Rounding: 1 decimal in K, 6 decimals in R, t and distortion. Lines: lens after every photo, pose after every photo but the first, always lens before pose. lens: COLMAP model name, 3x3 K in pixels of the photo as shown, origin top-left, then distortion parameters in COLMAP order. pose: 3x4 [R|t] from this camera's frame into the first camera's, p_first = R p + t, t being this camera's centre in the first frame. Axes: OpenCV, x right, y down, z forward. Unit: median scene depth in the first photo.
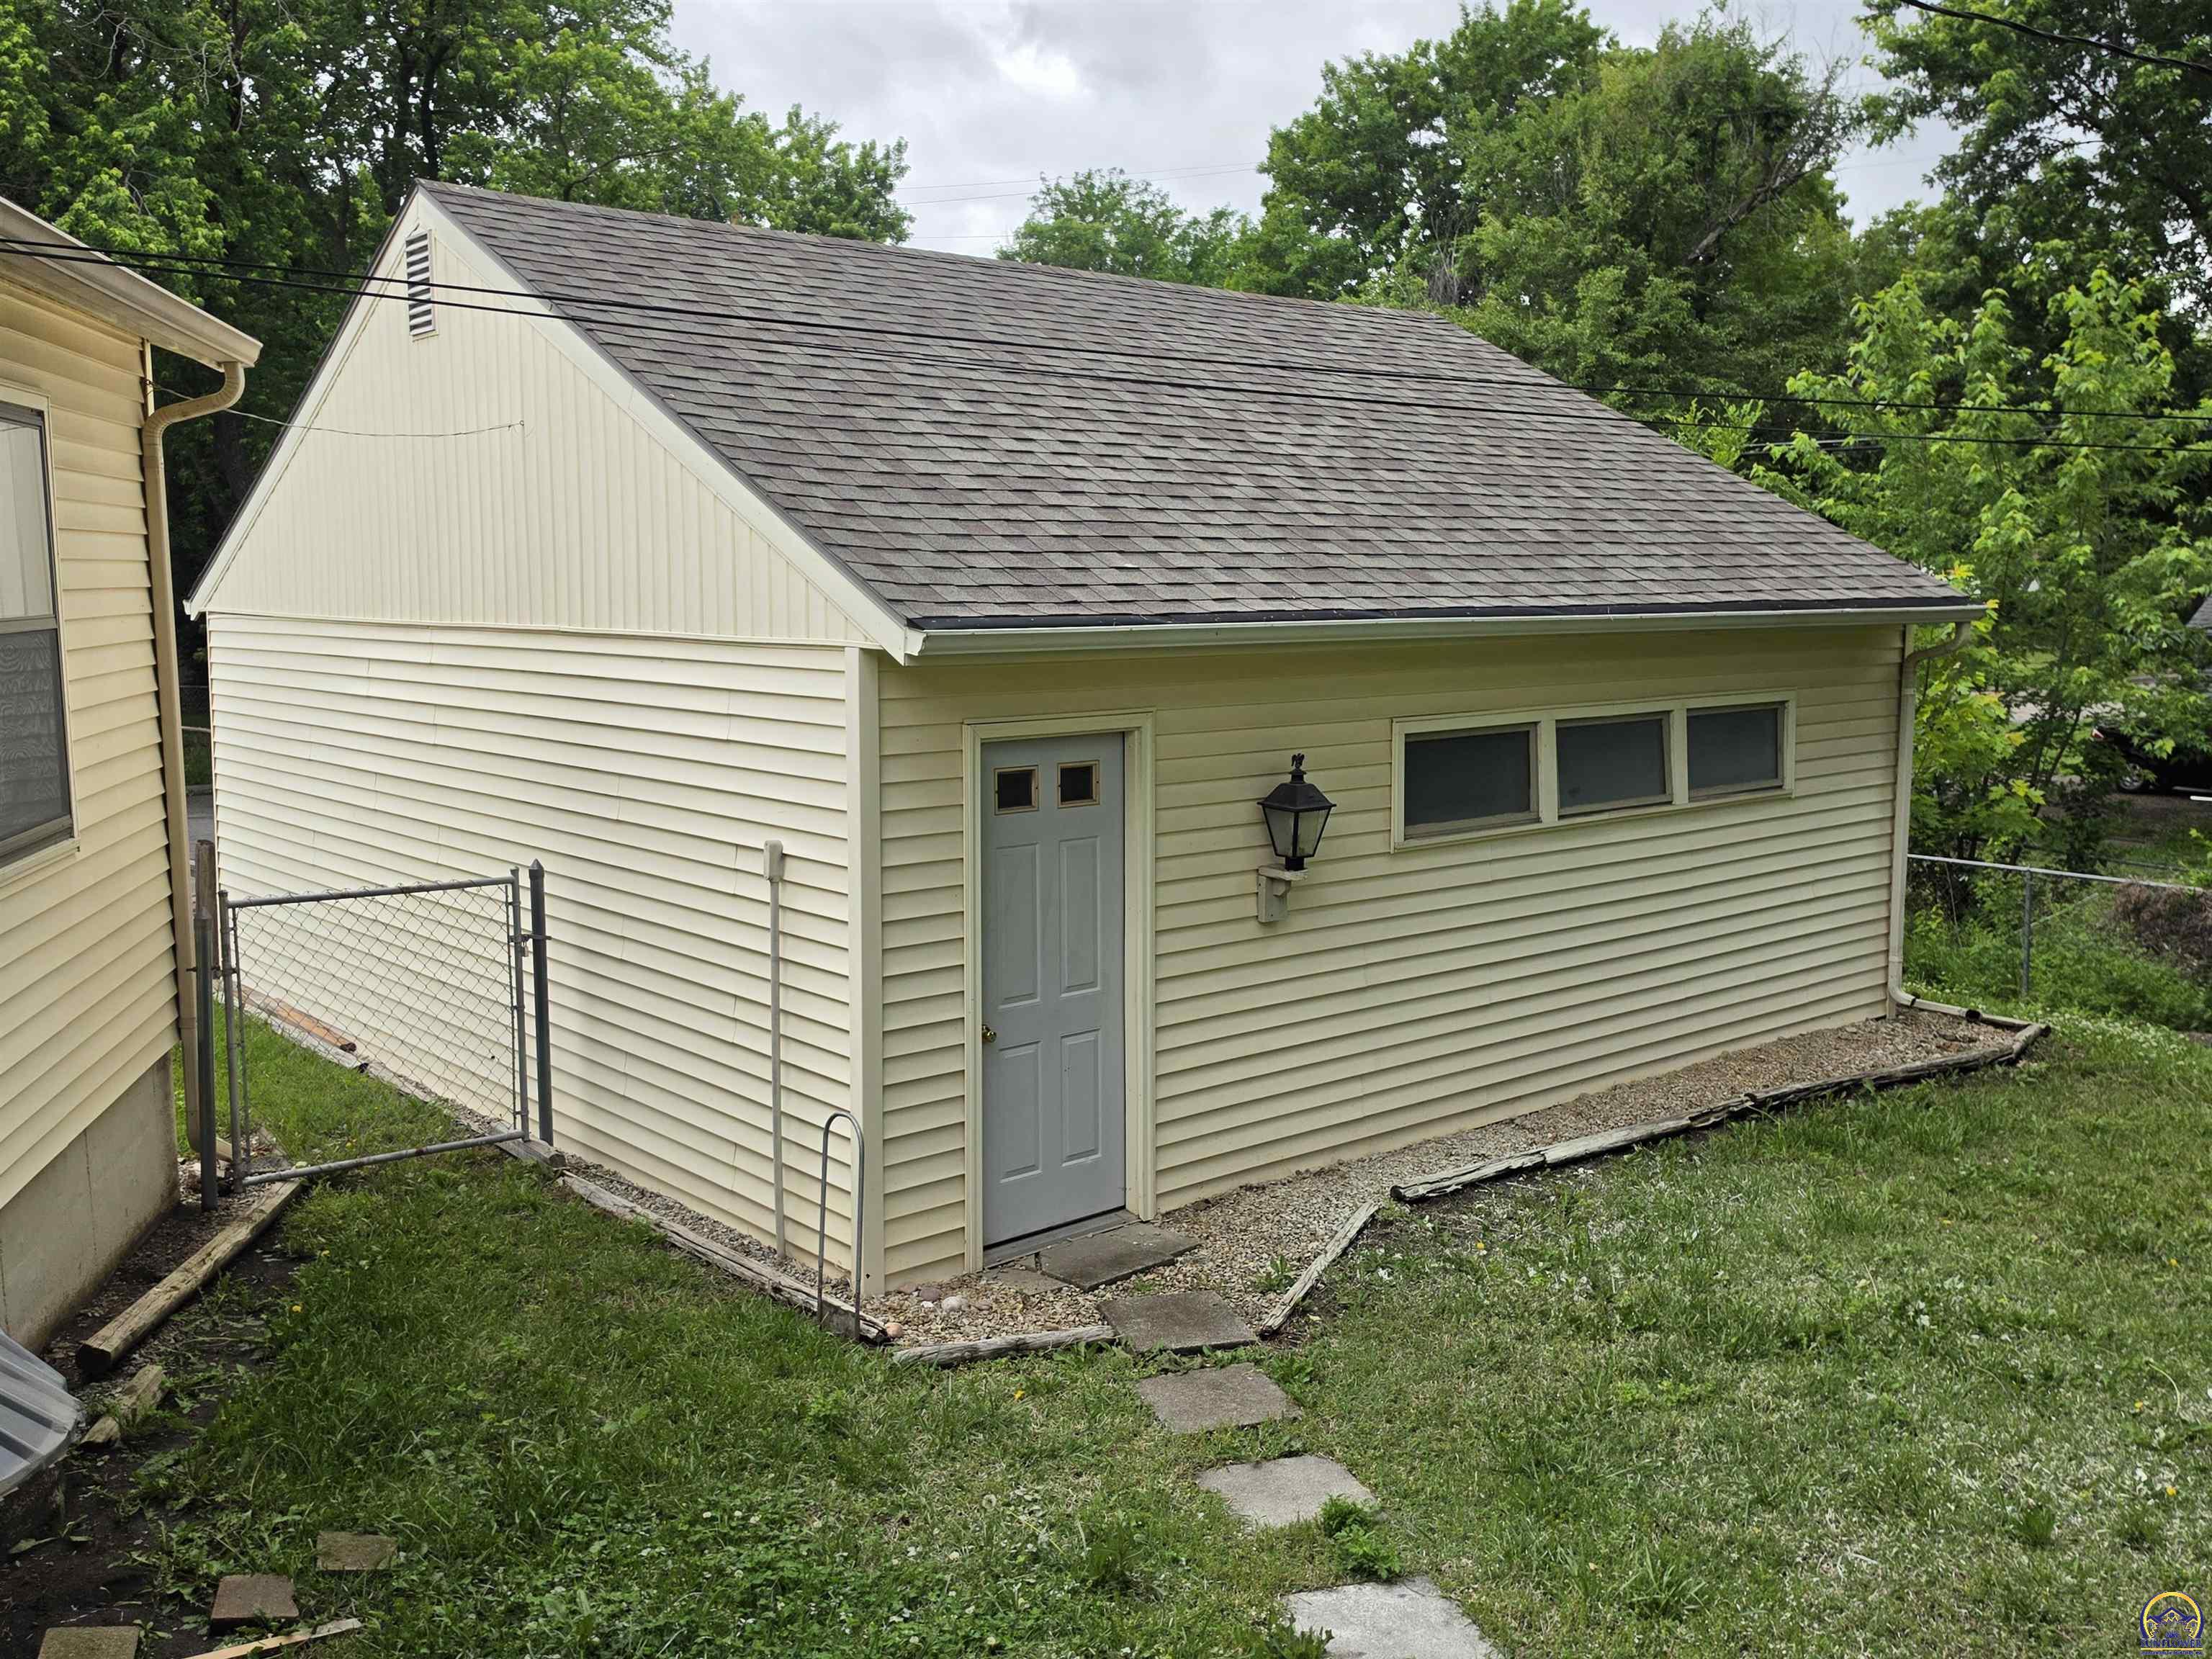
lens RADIAL K [[2049.1, 0, 1106.0], [0, 2049.1, 829.5], [0, 0, 1]] dist [0.131911, -0.005959]
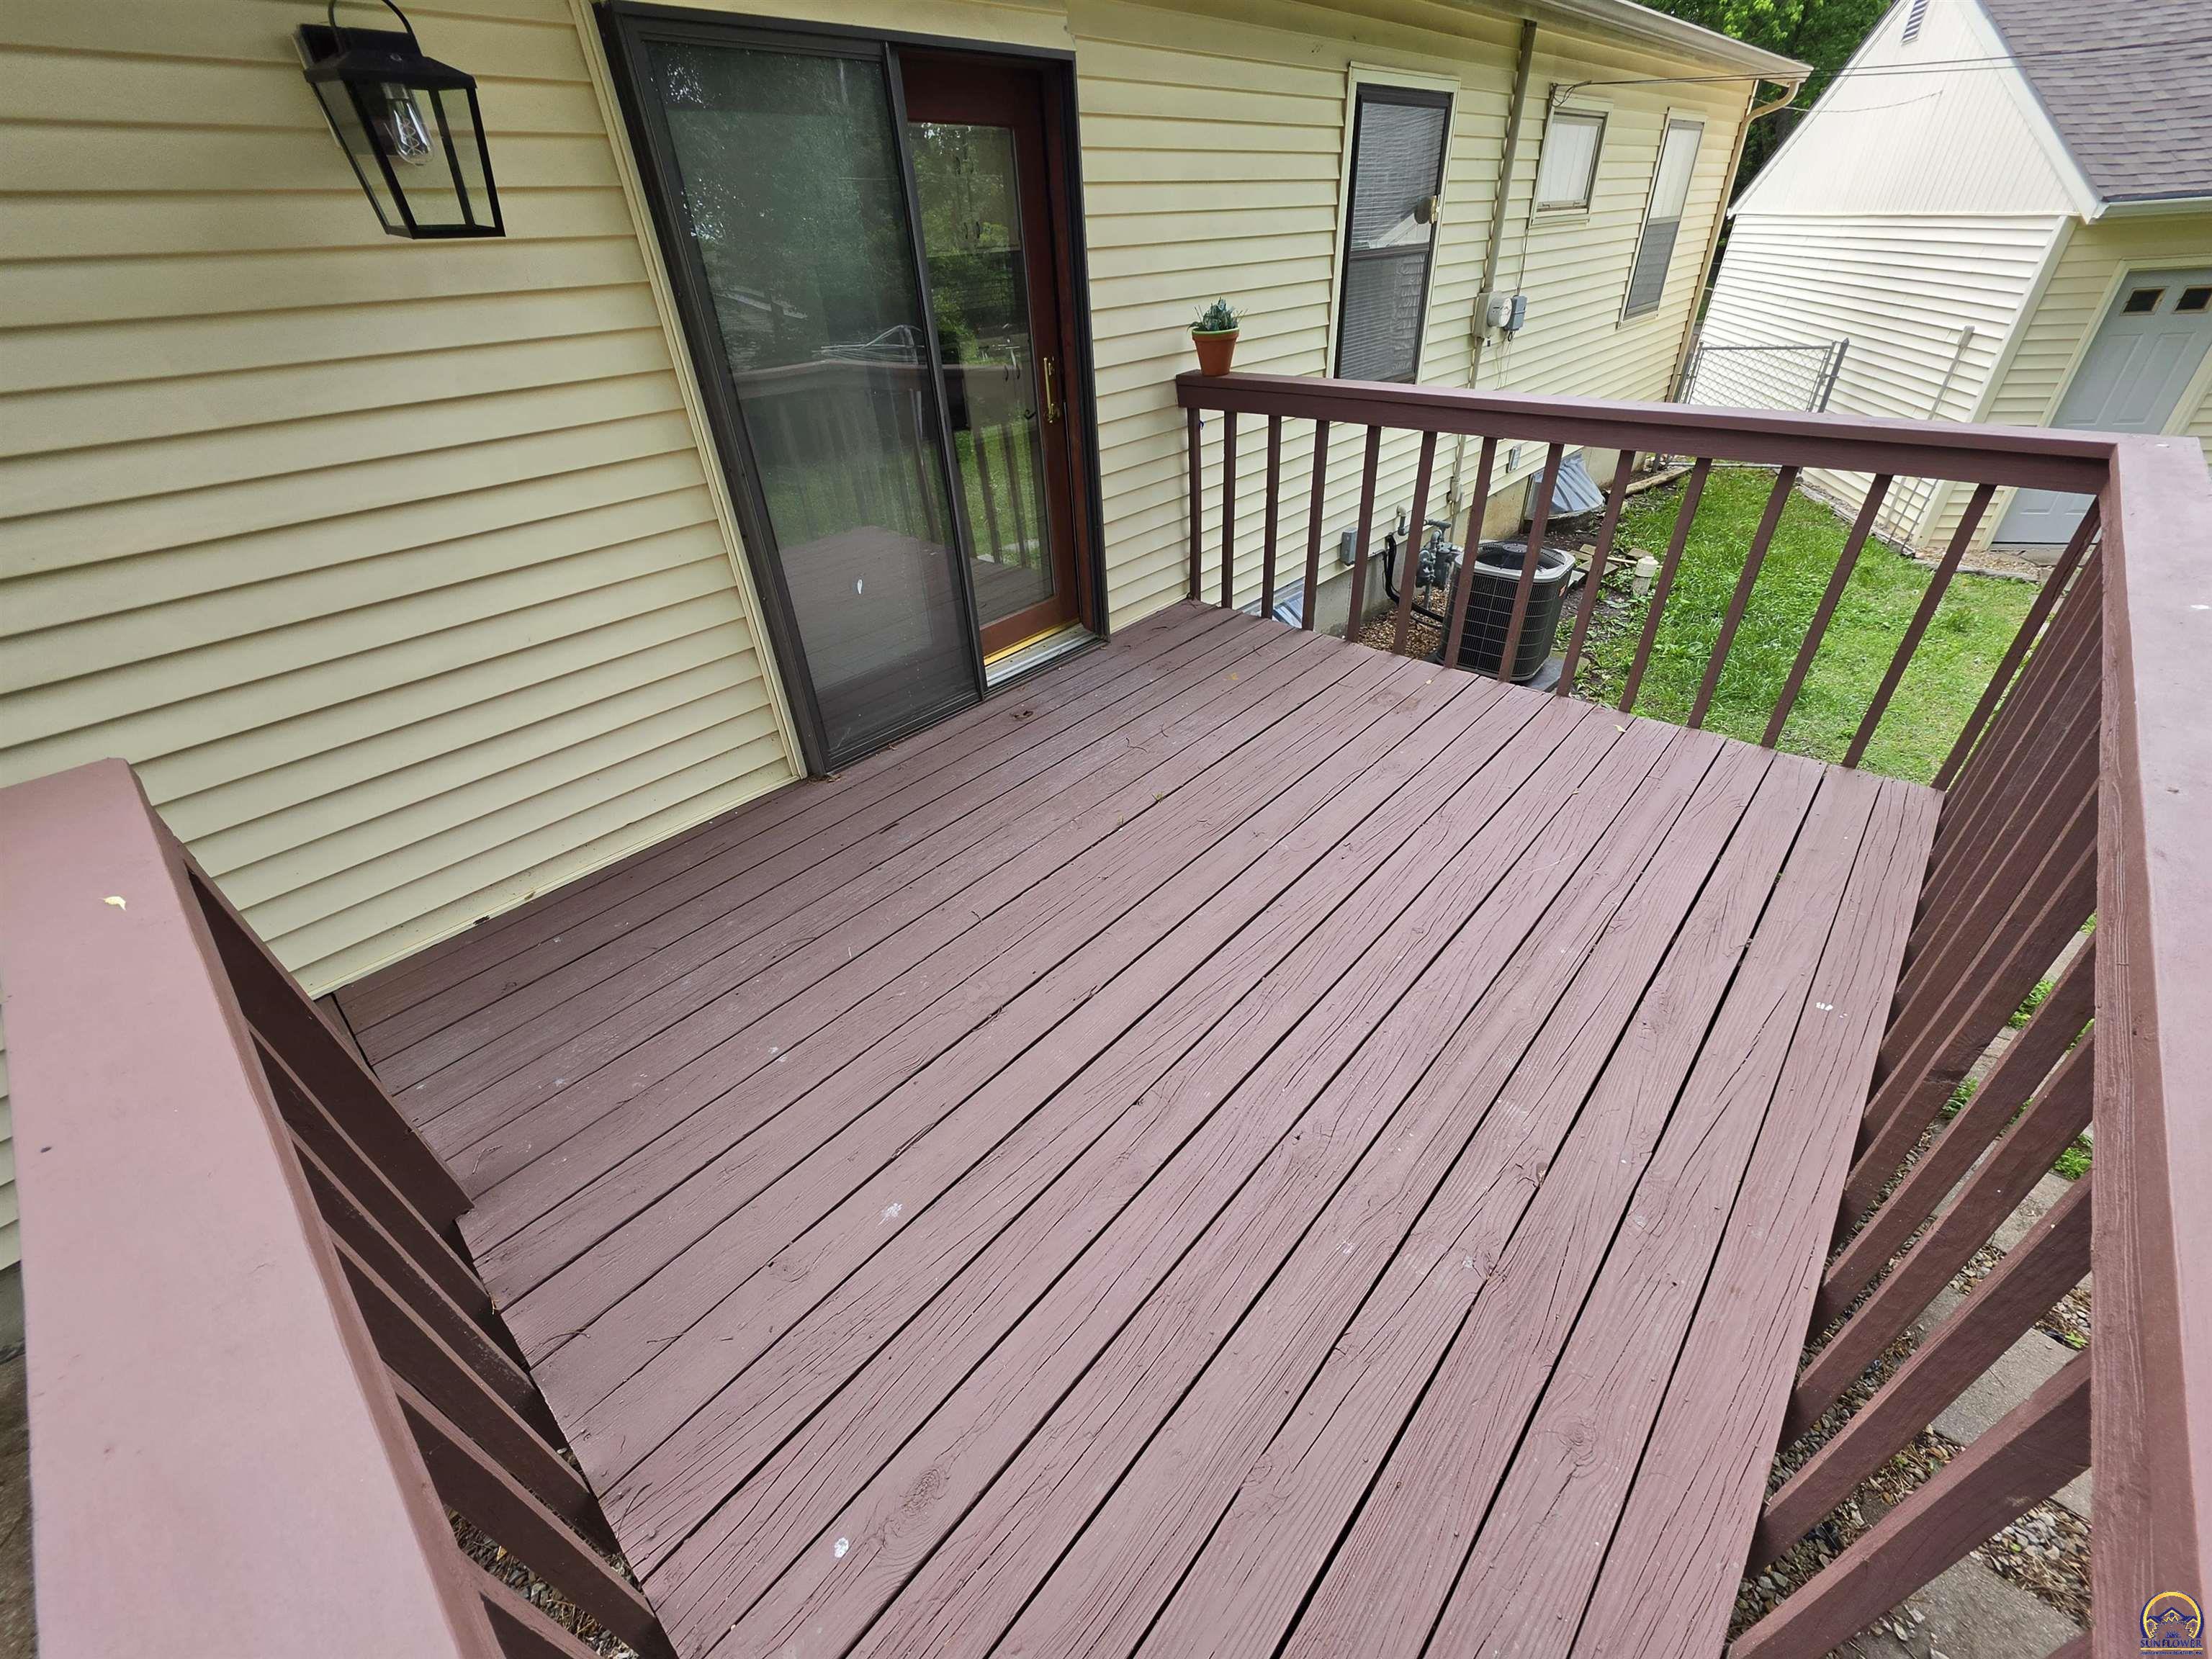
lens RADIAL K [[896.6, 0, 1106.0], [0, 896.6, 829.5], [0, 0, 1]] dist [0.001964, 0.000686]
pose [[0.597767, 0.423088, -0.680934, 0.167691], [-0.050628, 0.867622, 0.494640, 0.044016], [0.800070, -0.261205, 0.540056, -0.386852]]
